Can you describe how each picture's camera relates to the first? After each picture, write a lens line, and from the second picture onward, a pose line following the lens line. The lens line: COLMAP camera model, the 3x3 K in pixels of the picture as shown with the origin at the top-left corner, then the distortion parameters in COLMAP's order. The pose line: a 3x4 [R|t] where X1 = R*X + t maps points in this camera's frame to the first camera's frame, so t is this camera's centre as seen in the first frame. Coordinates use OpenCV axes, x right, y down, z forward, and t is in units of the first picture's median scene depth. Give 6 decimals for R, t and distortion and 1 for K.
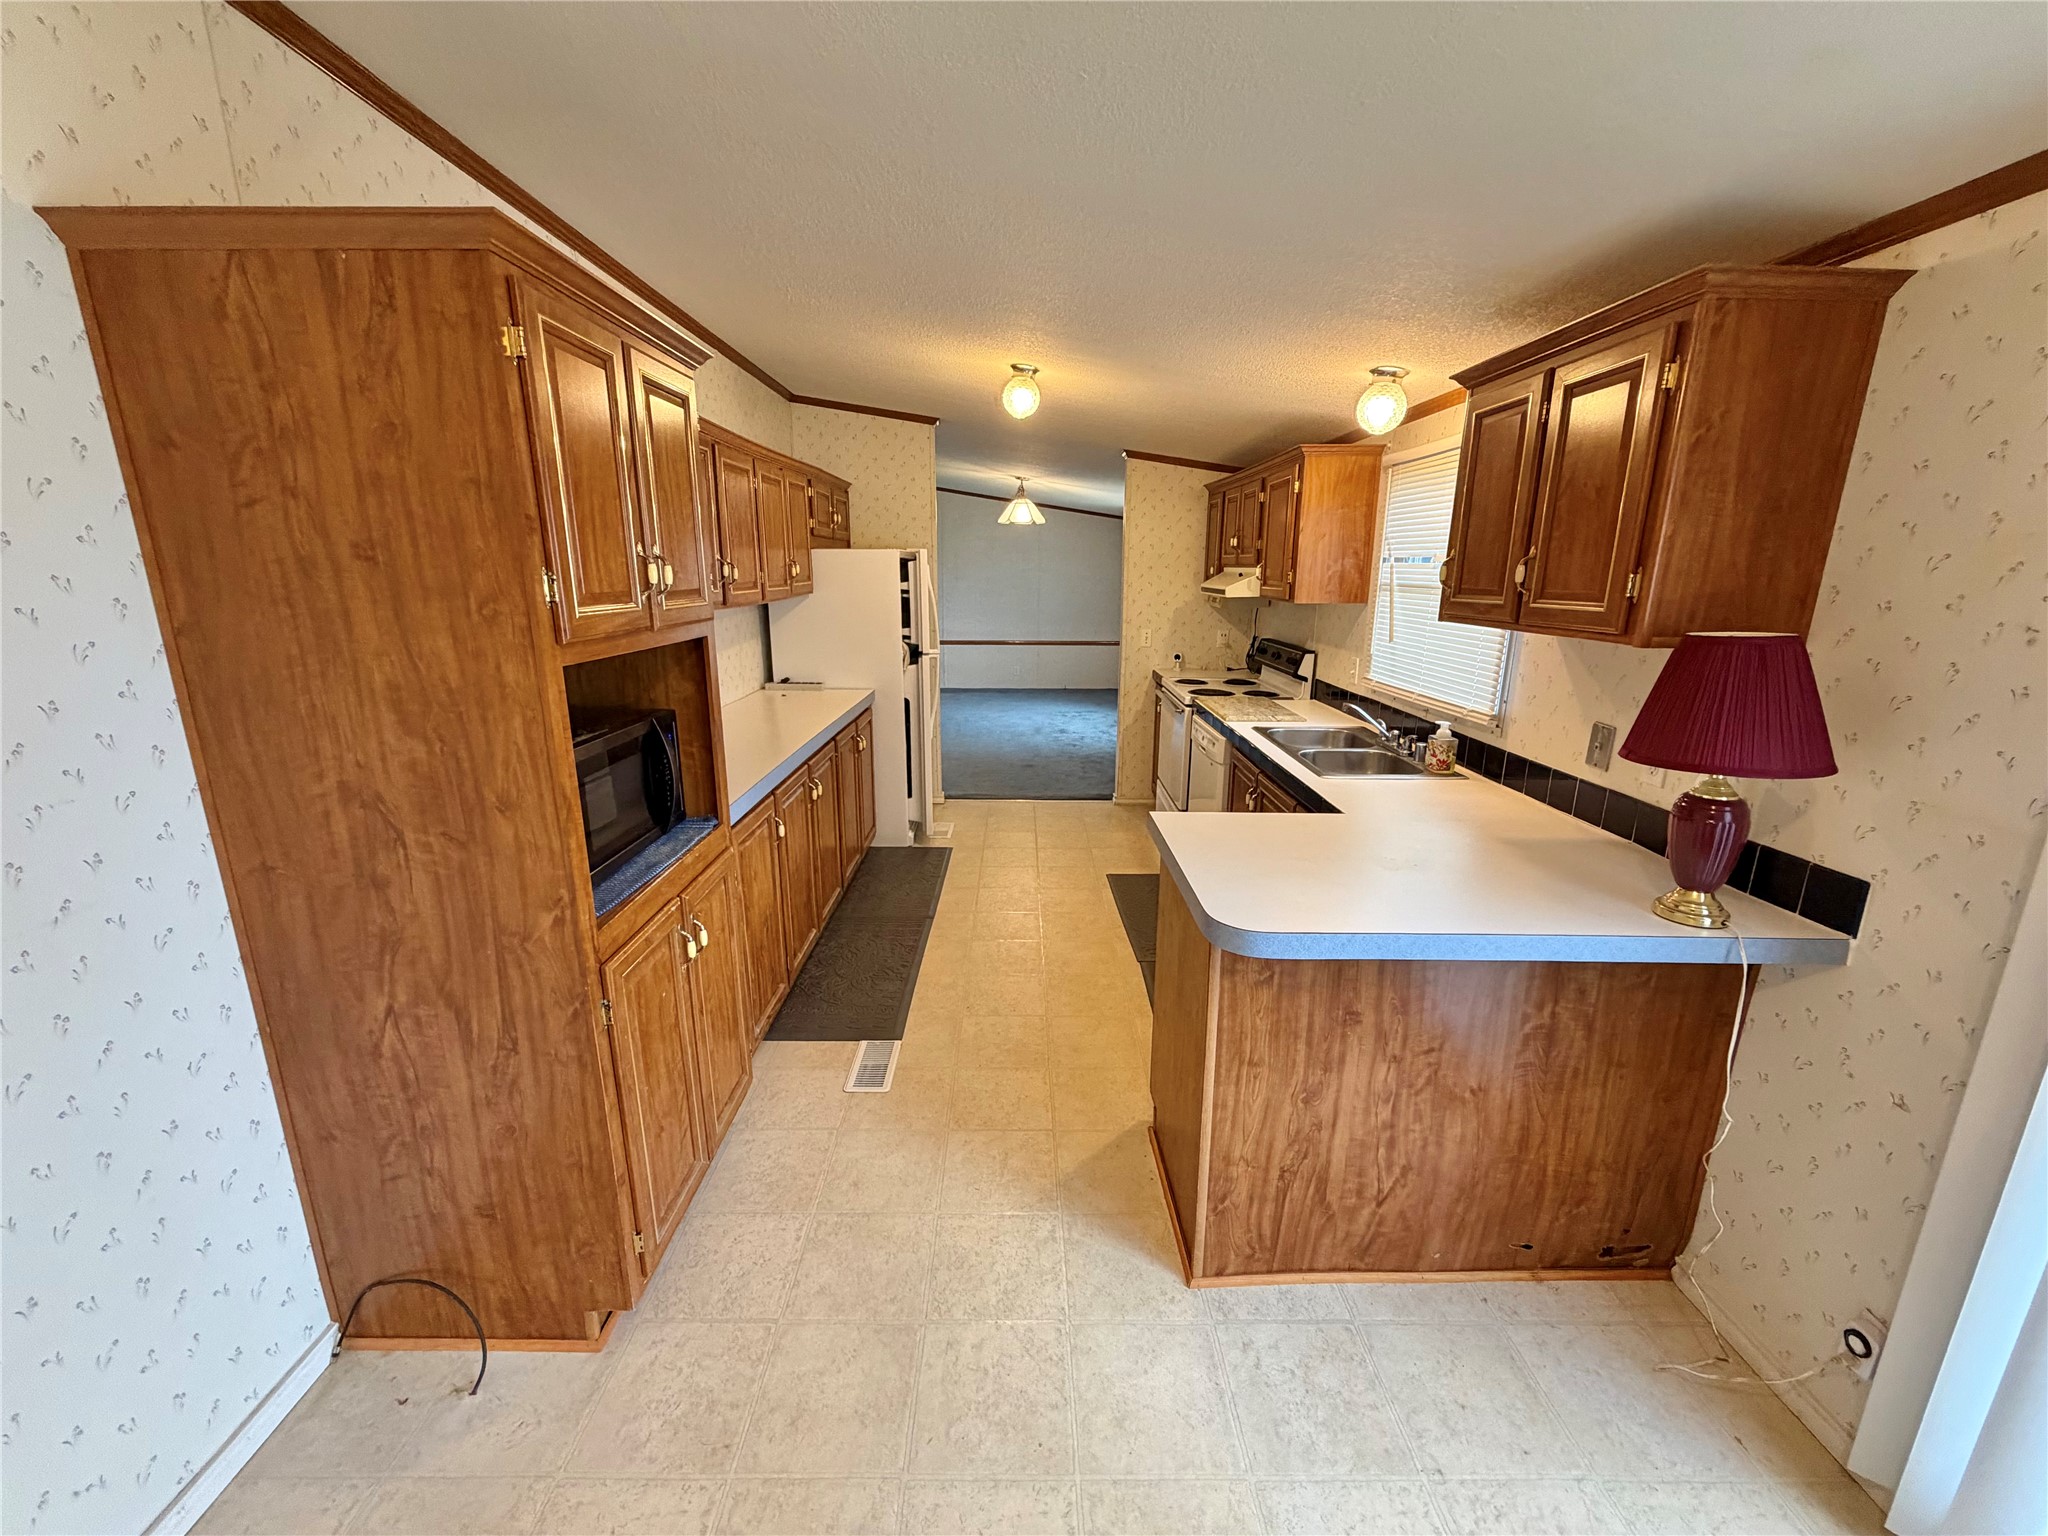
lens RADIAL K [[816.1, 0, 1018.4], [0, 816.1, 769.4], [0, 0, 1]] dist [-0.000149, 0.000147]
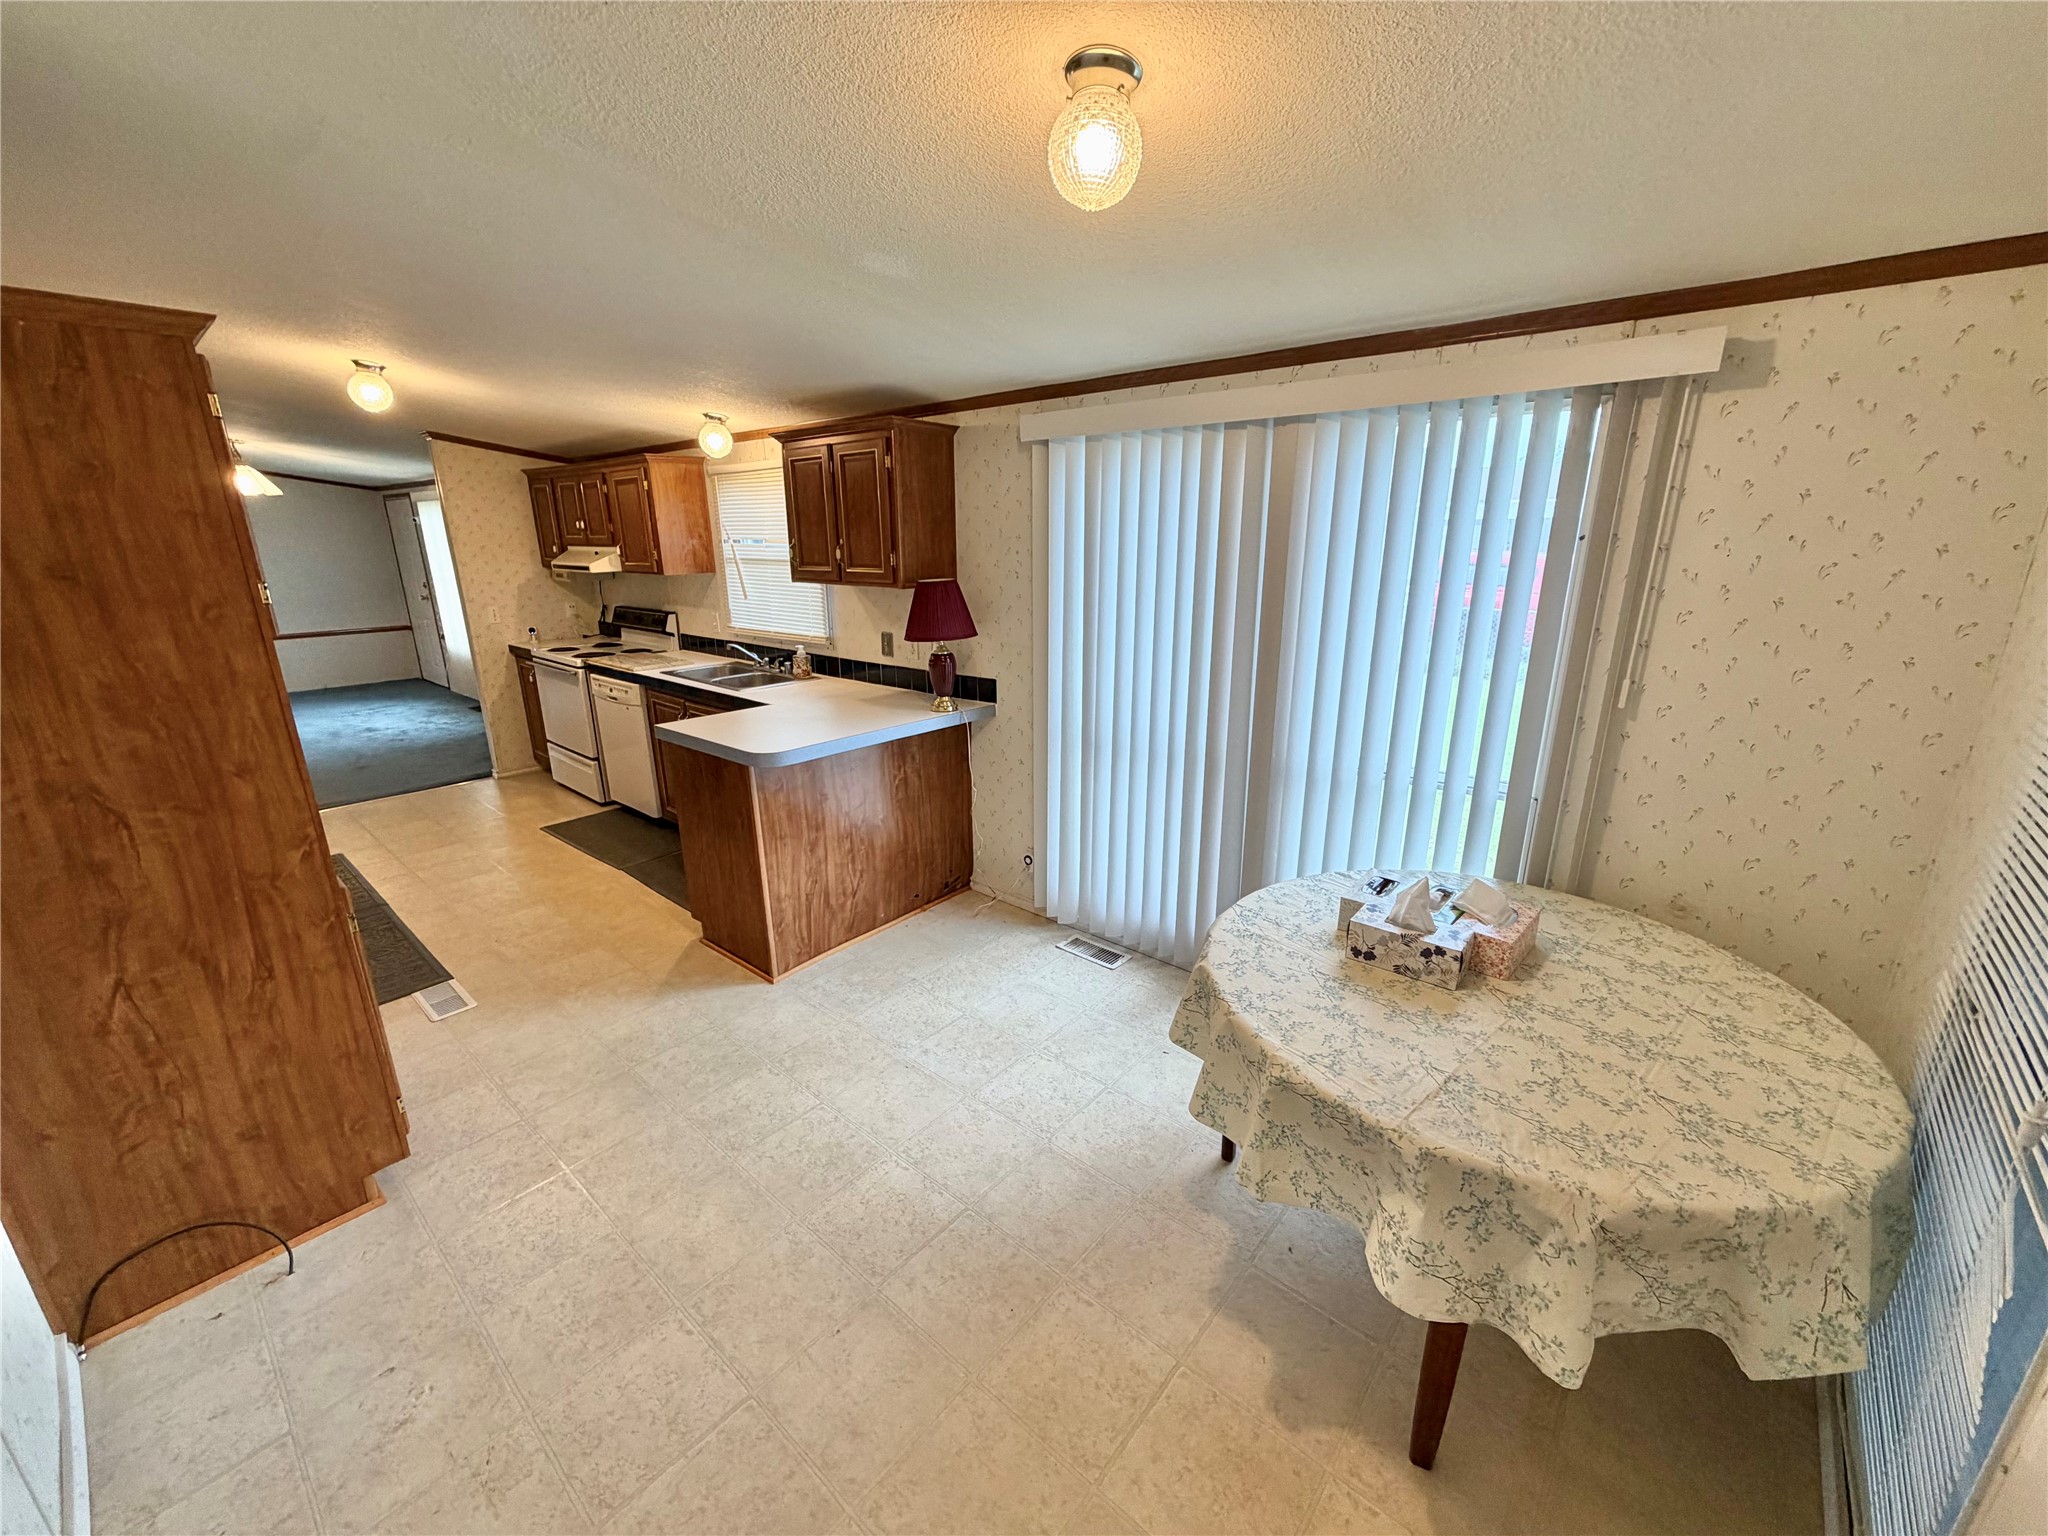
lens RADIAL K [[816.1, 0, 1018.4], [0, 816.1, 769.4], [0, 0, 1]] dist [-0.000149, 0.000147]
pose [[0.656165, -0.220967, 0.721541, -0.671681], [0.191601, 0.973618, 0.123922, 0.102185], [-0.729888, 0.056935, 0.681192, -0.637790]]
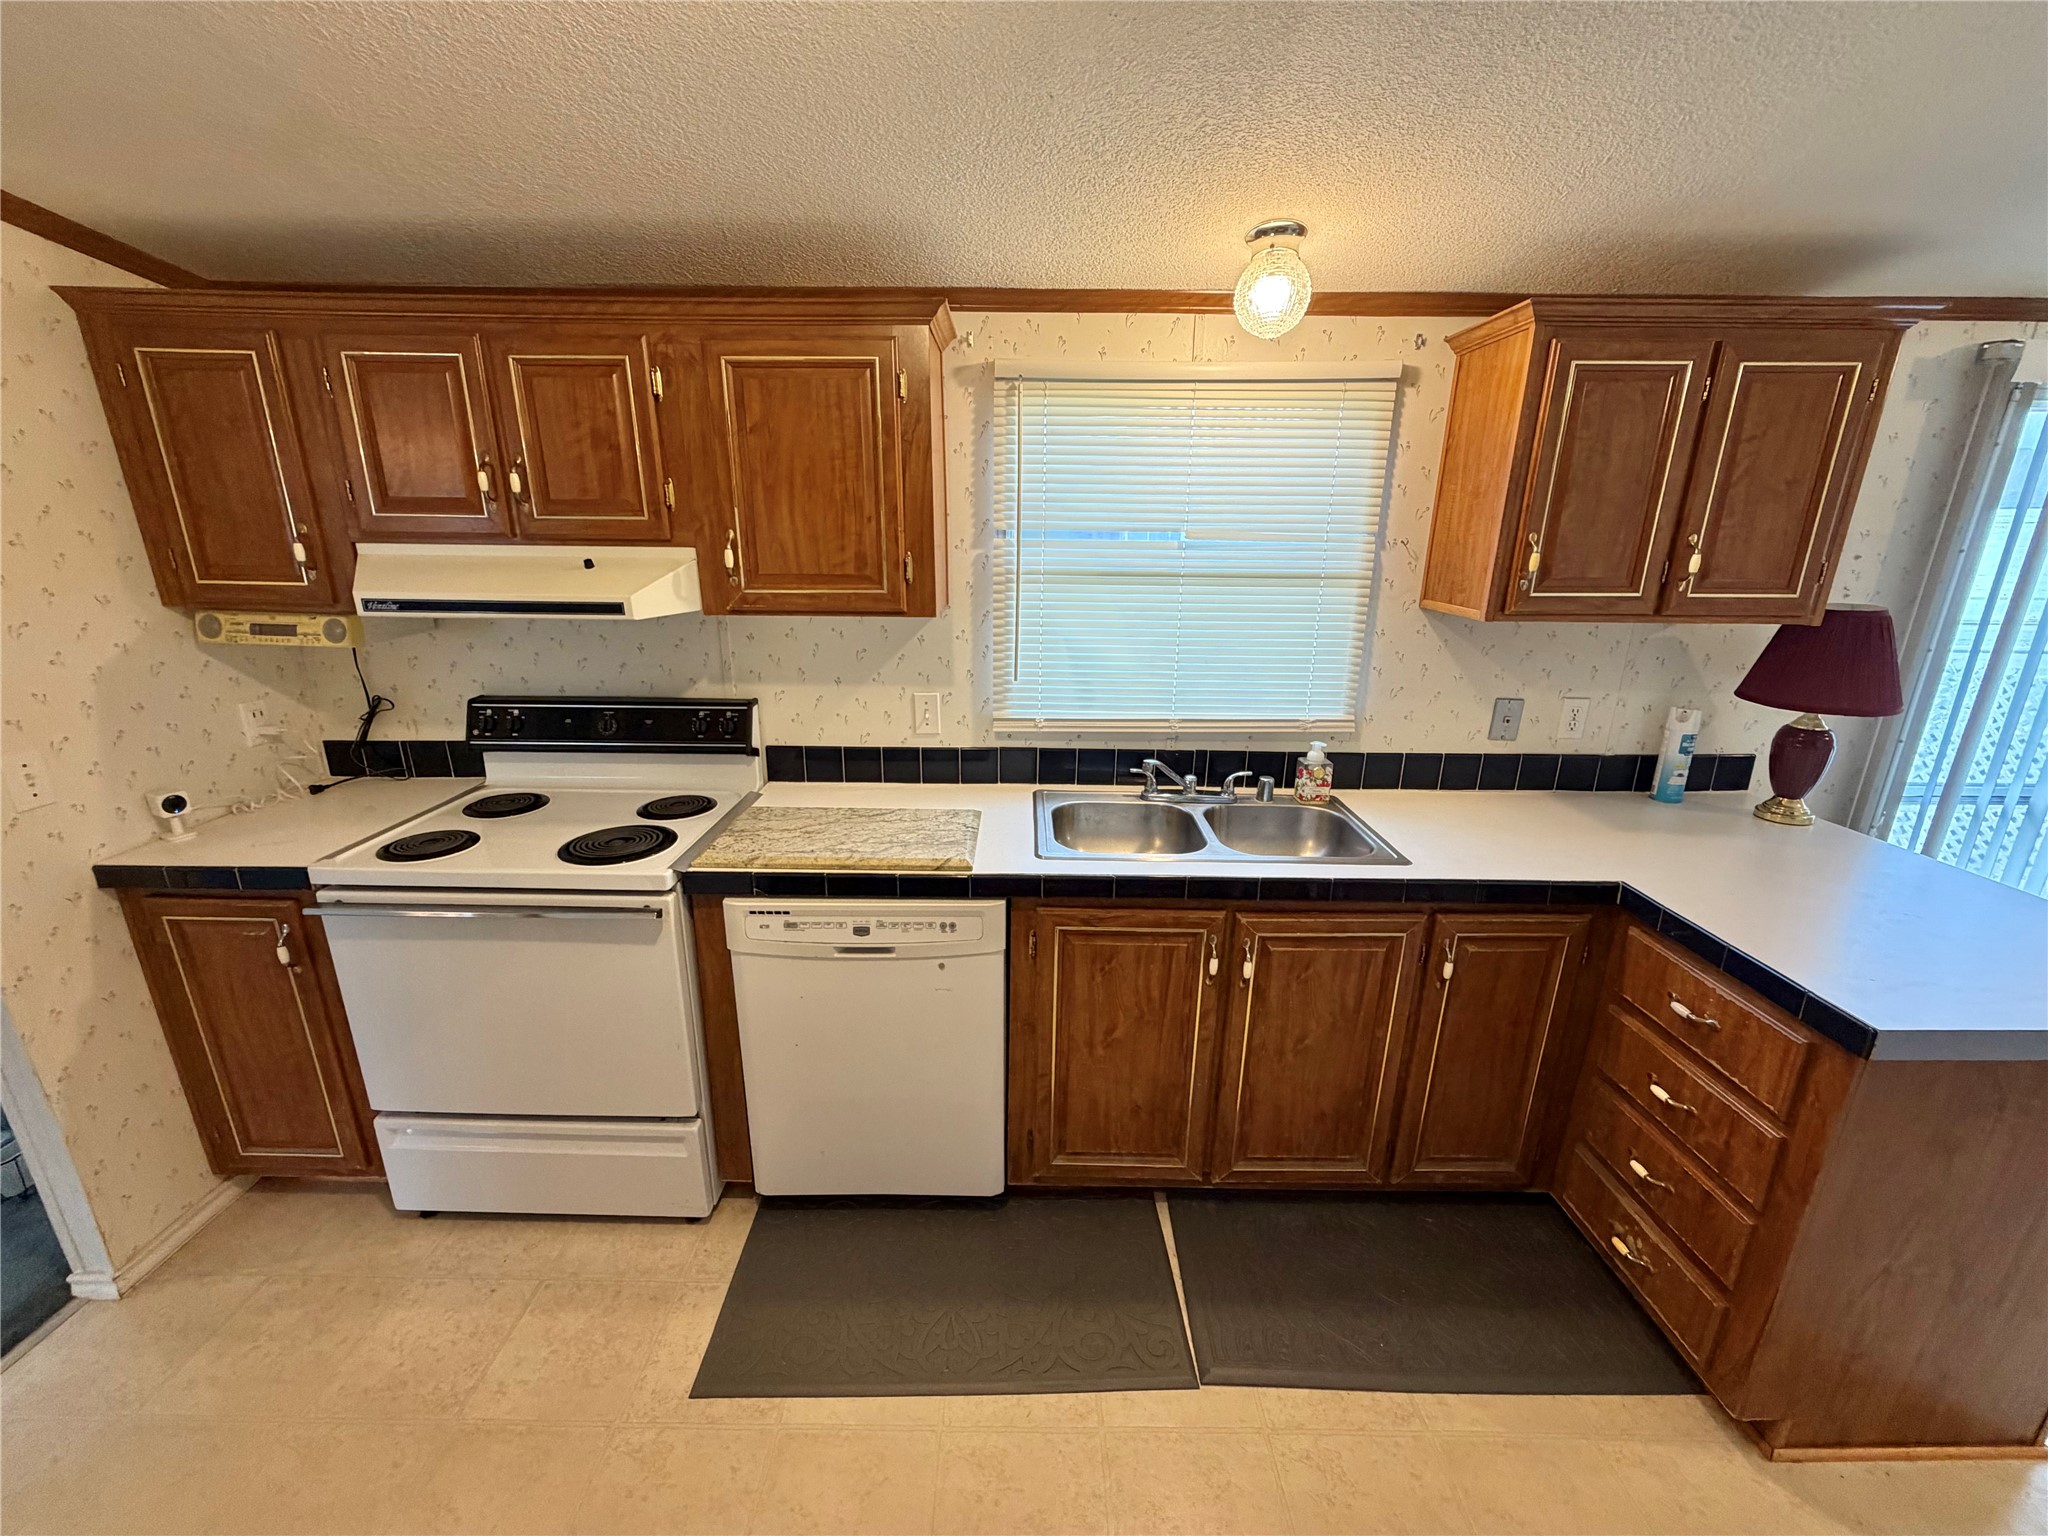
lens RADIAL K [[802.3, 0, 1021.4], [0, 802.3, 770.9], [0, 0, 1]] dist [-0.002505, -0.000212]
pose [[-0.001684, -0.294019, 0.955798, -0.416624], [0.229868, 0.930091, 0.286516, -0.551140], [-0.973220, 0.220189, 0.066020, 2.088523]]
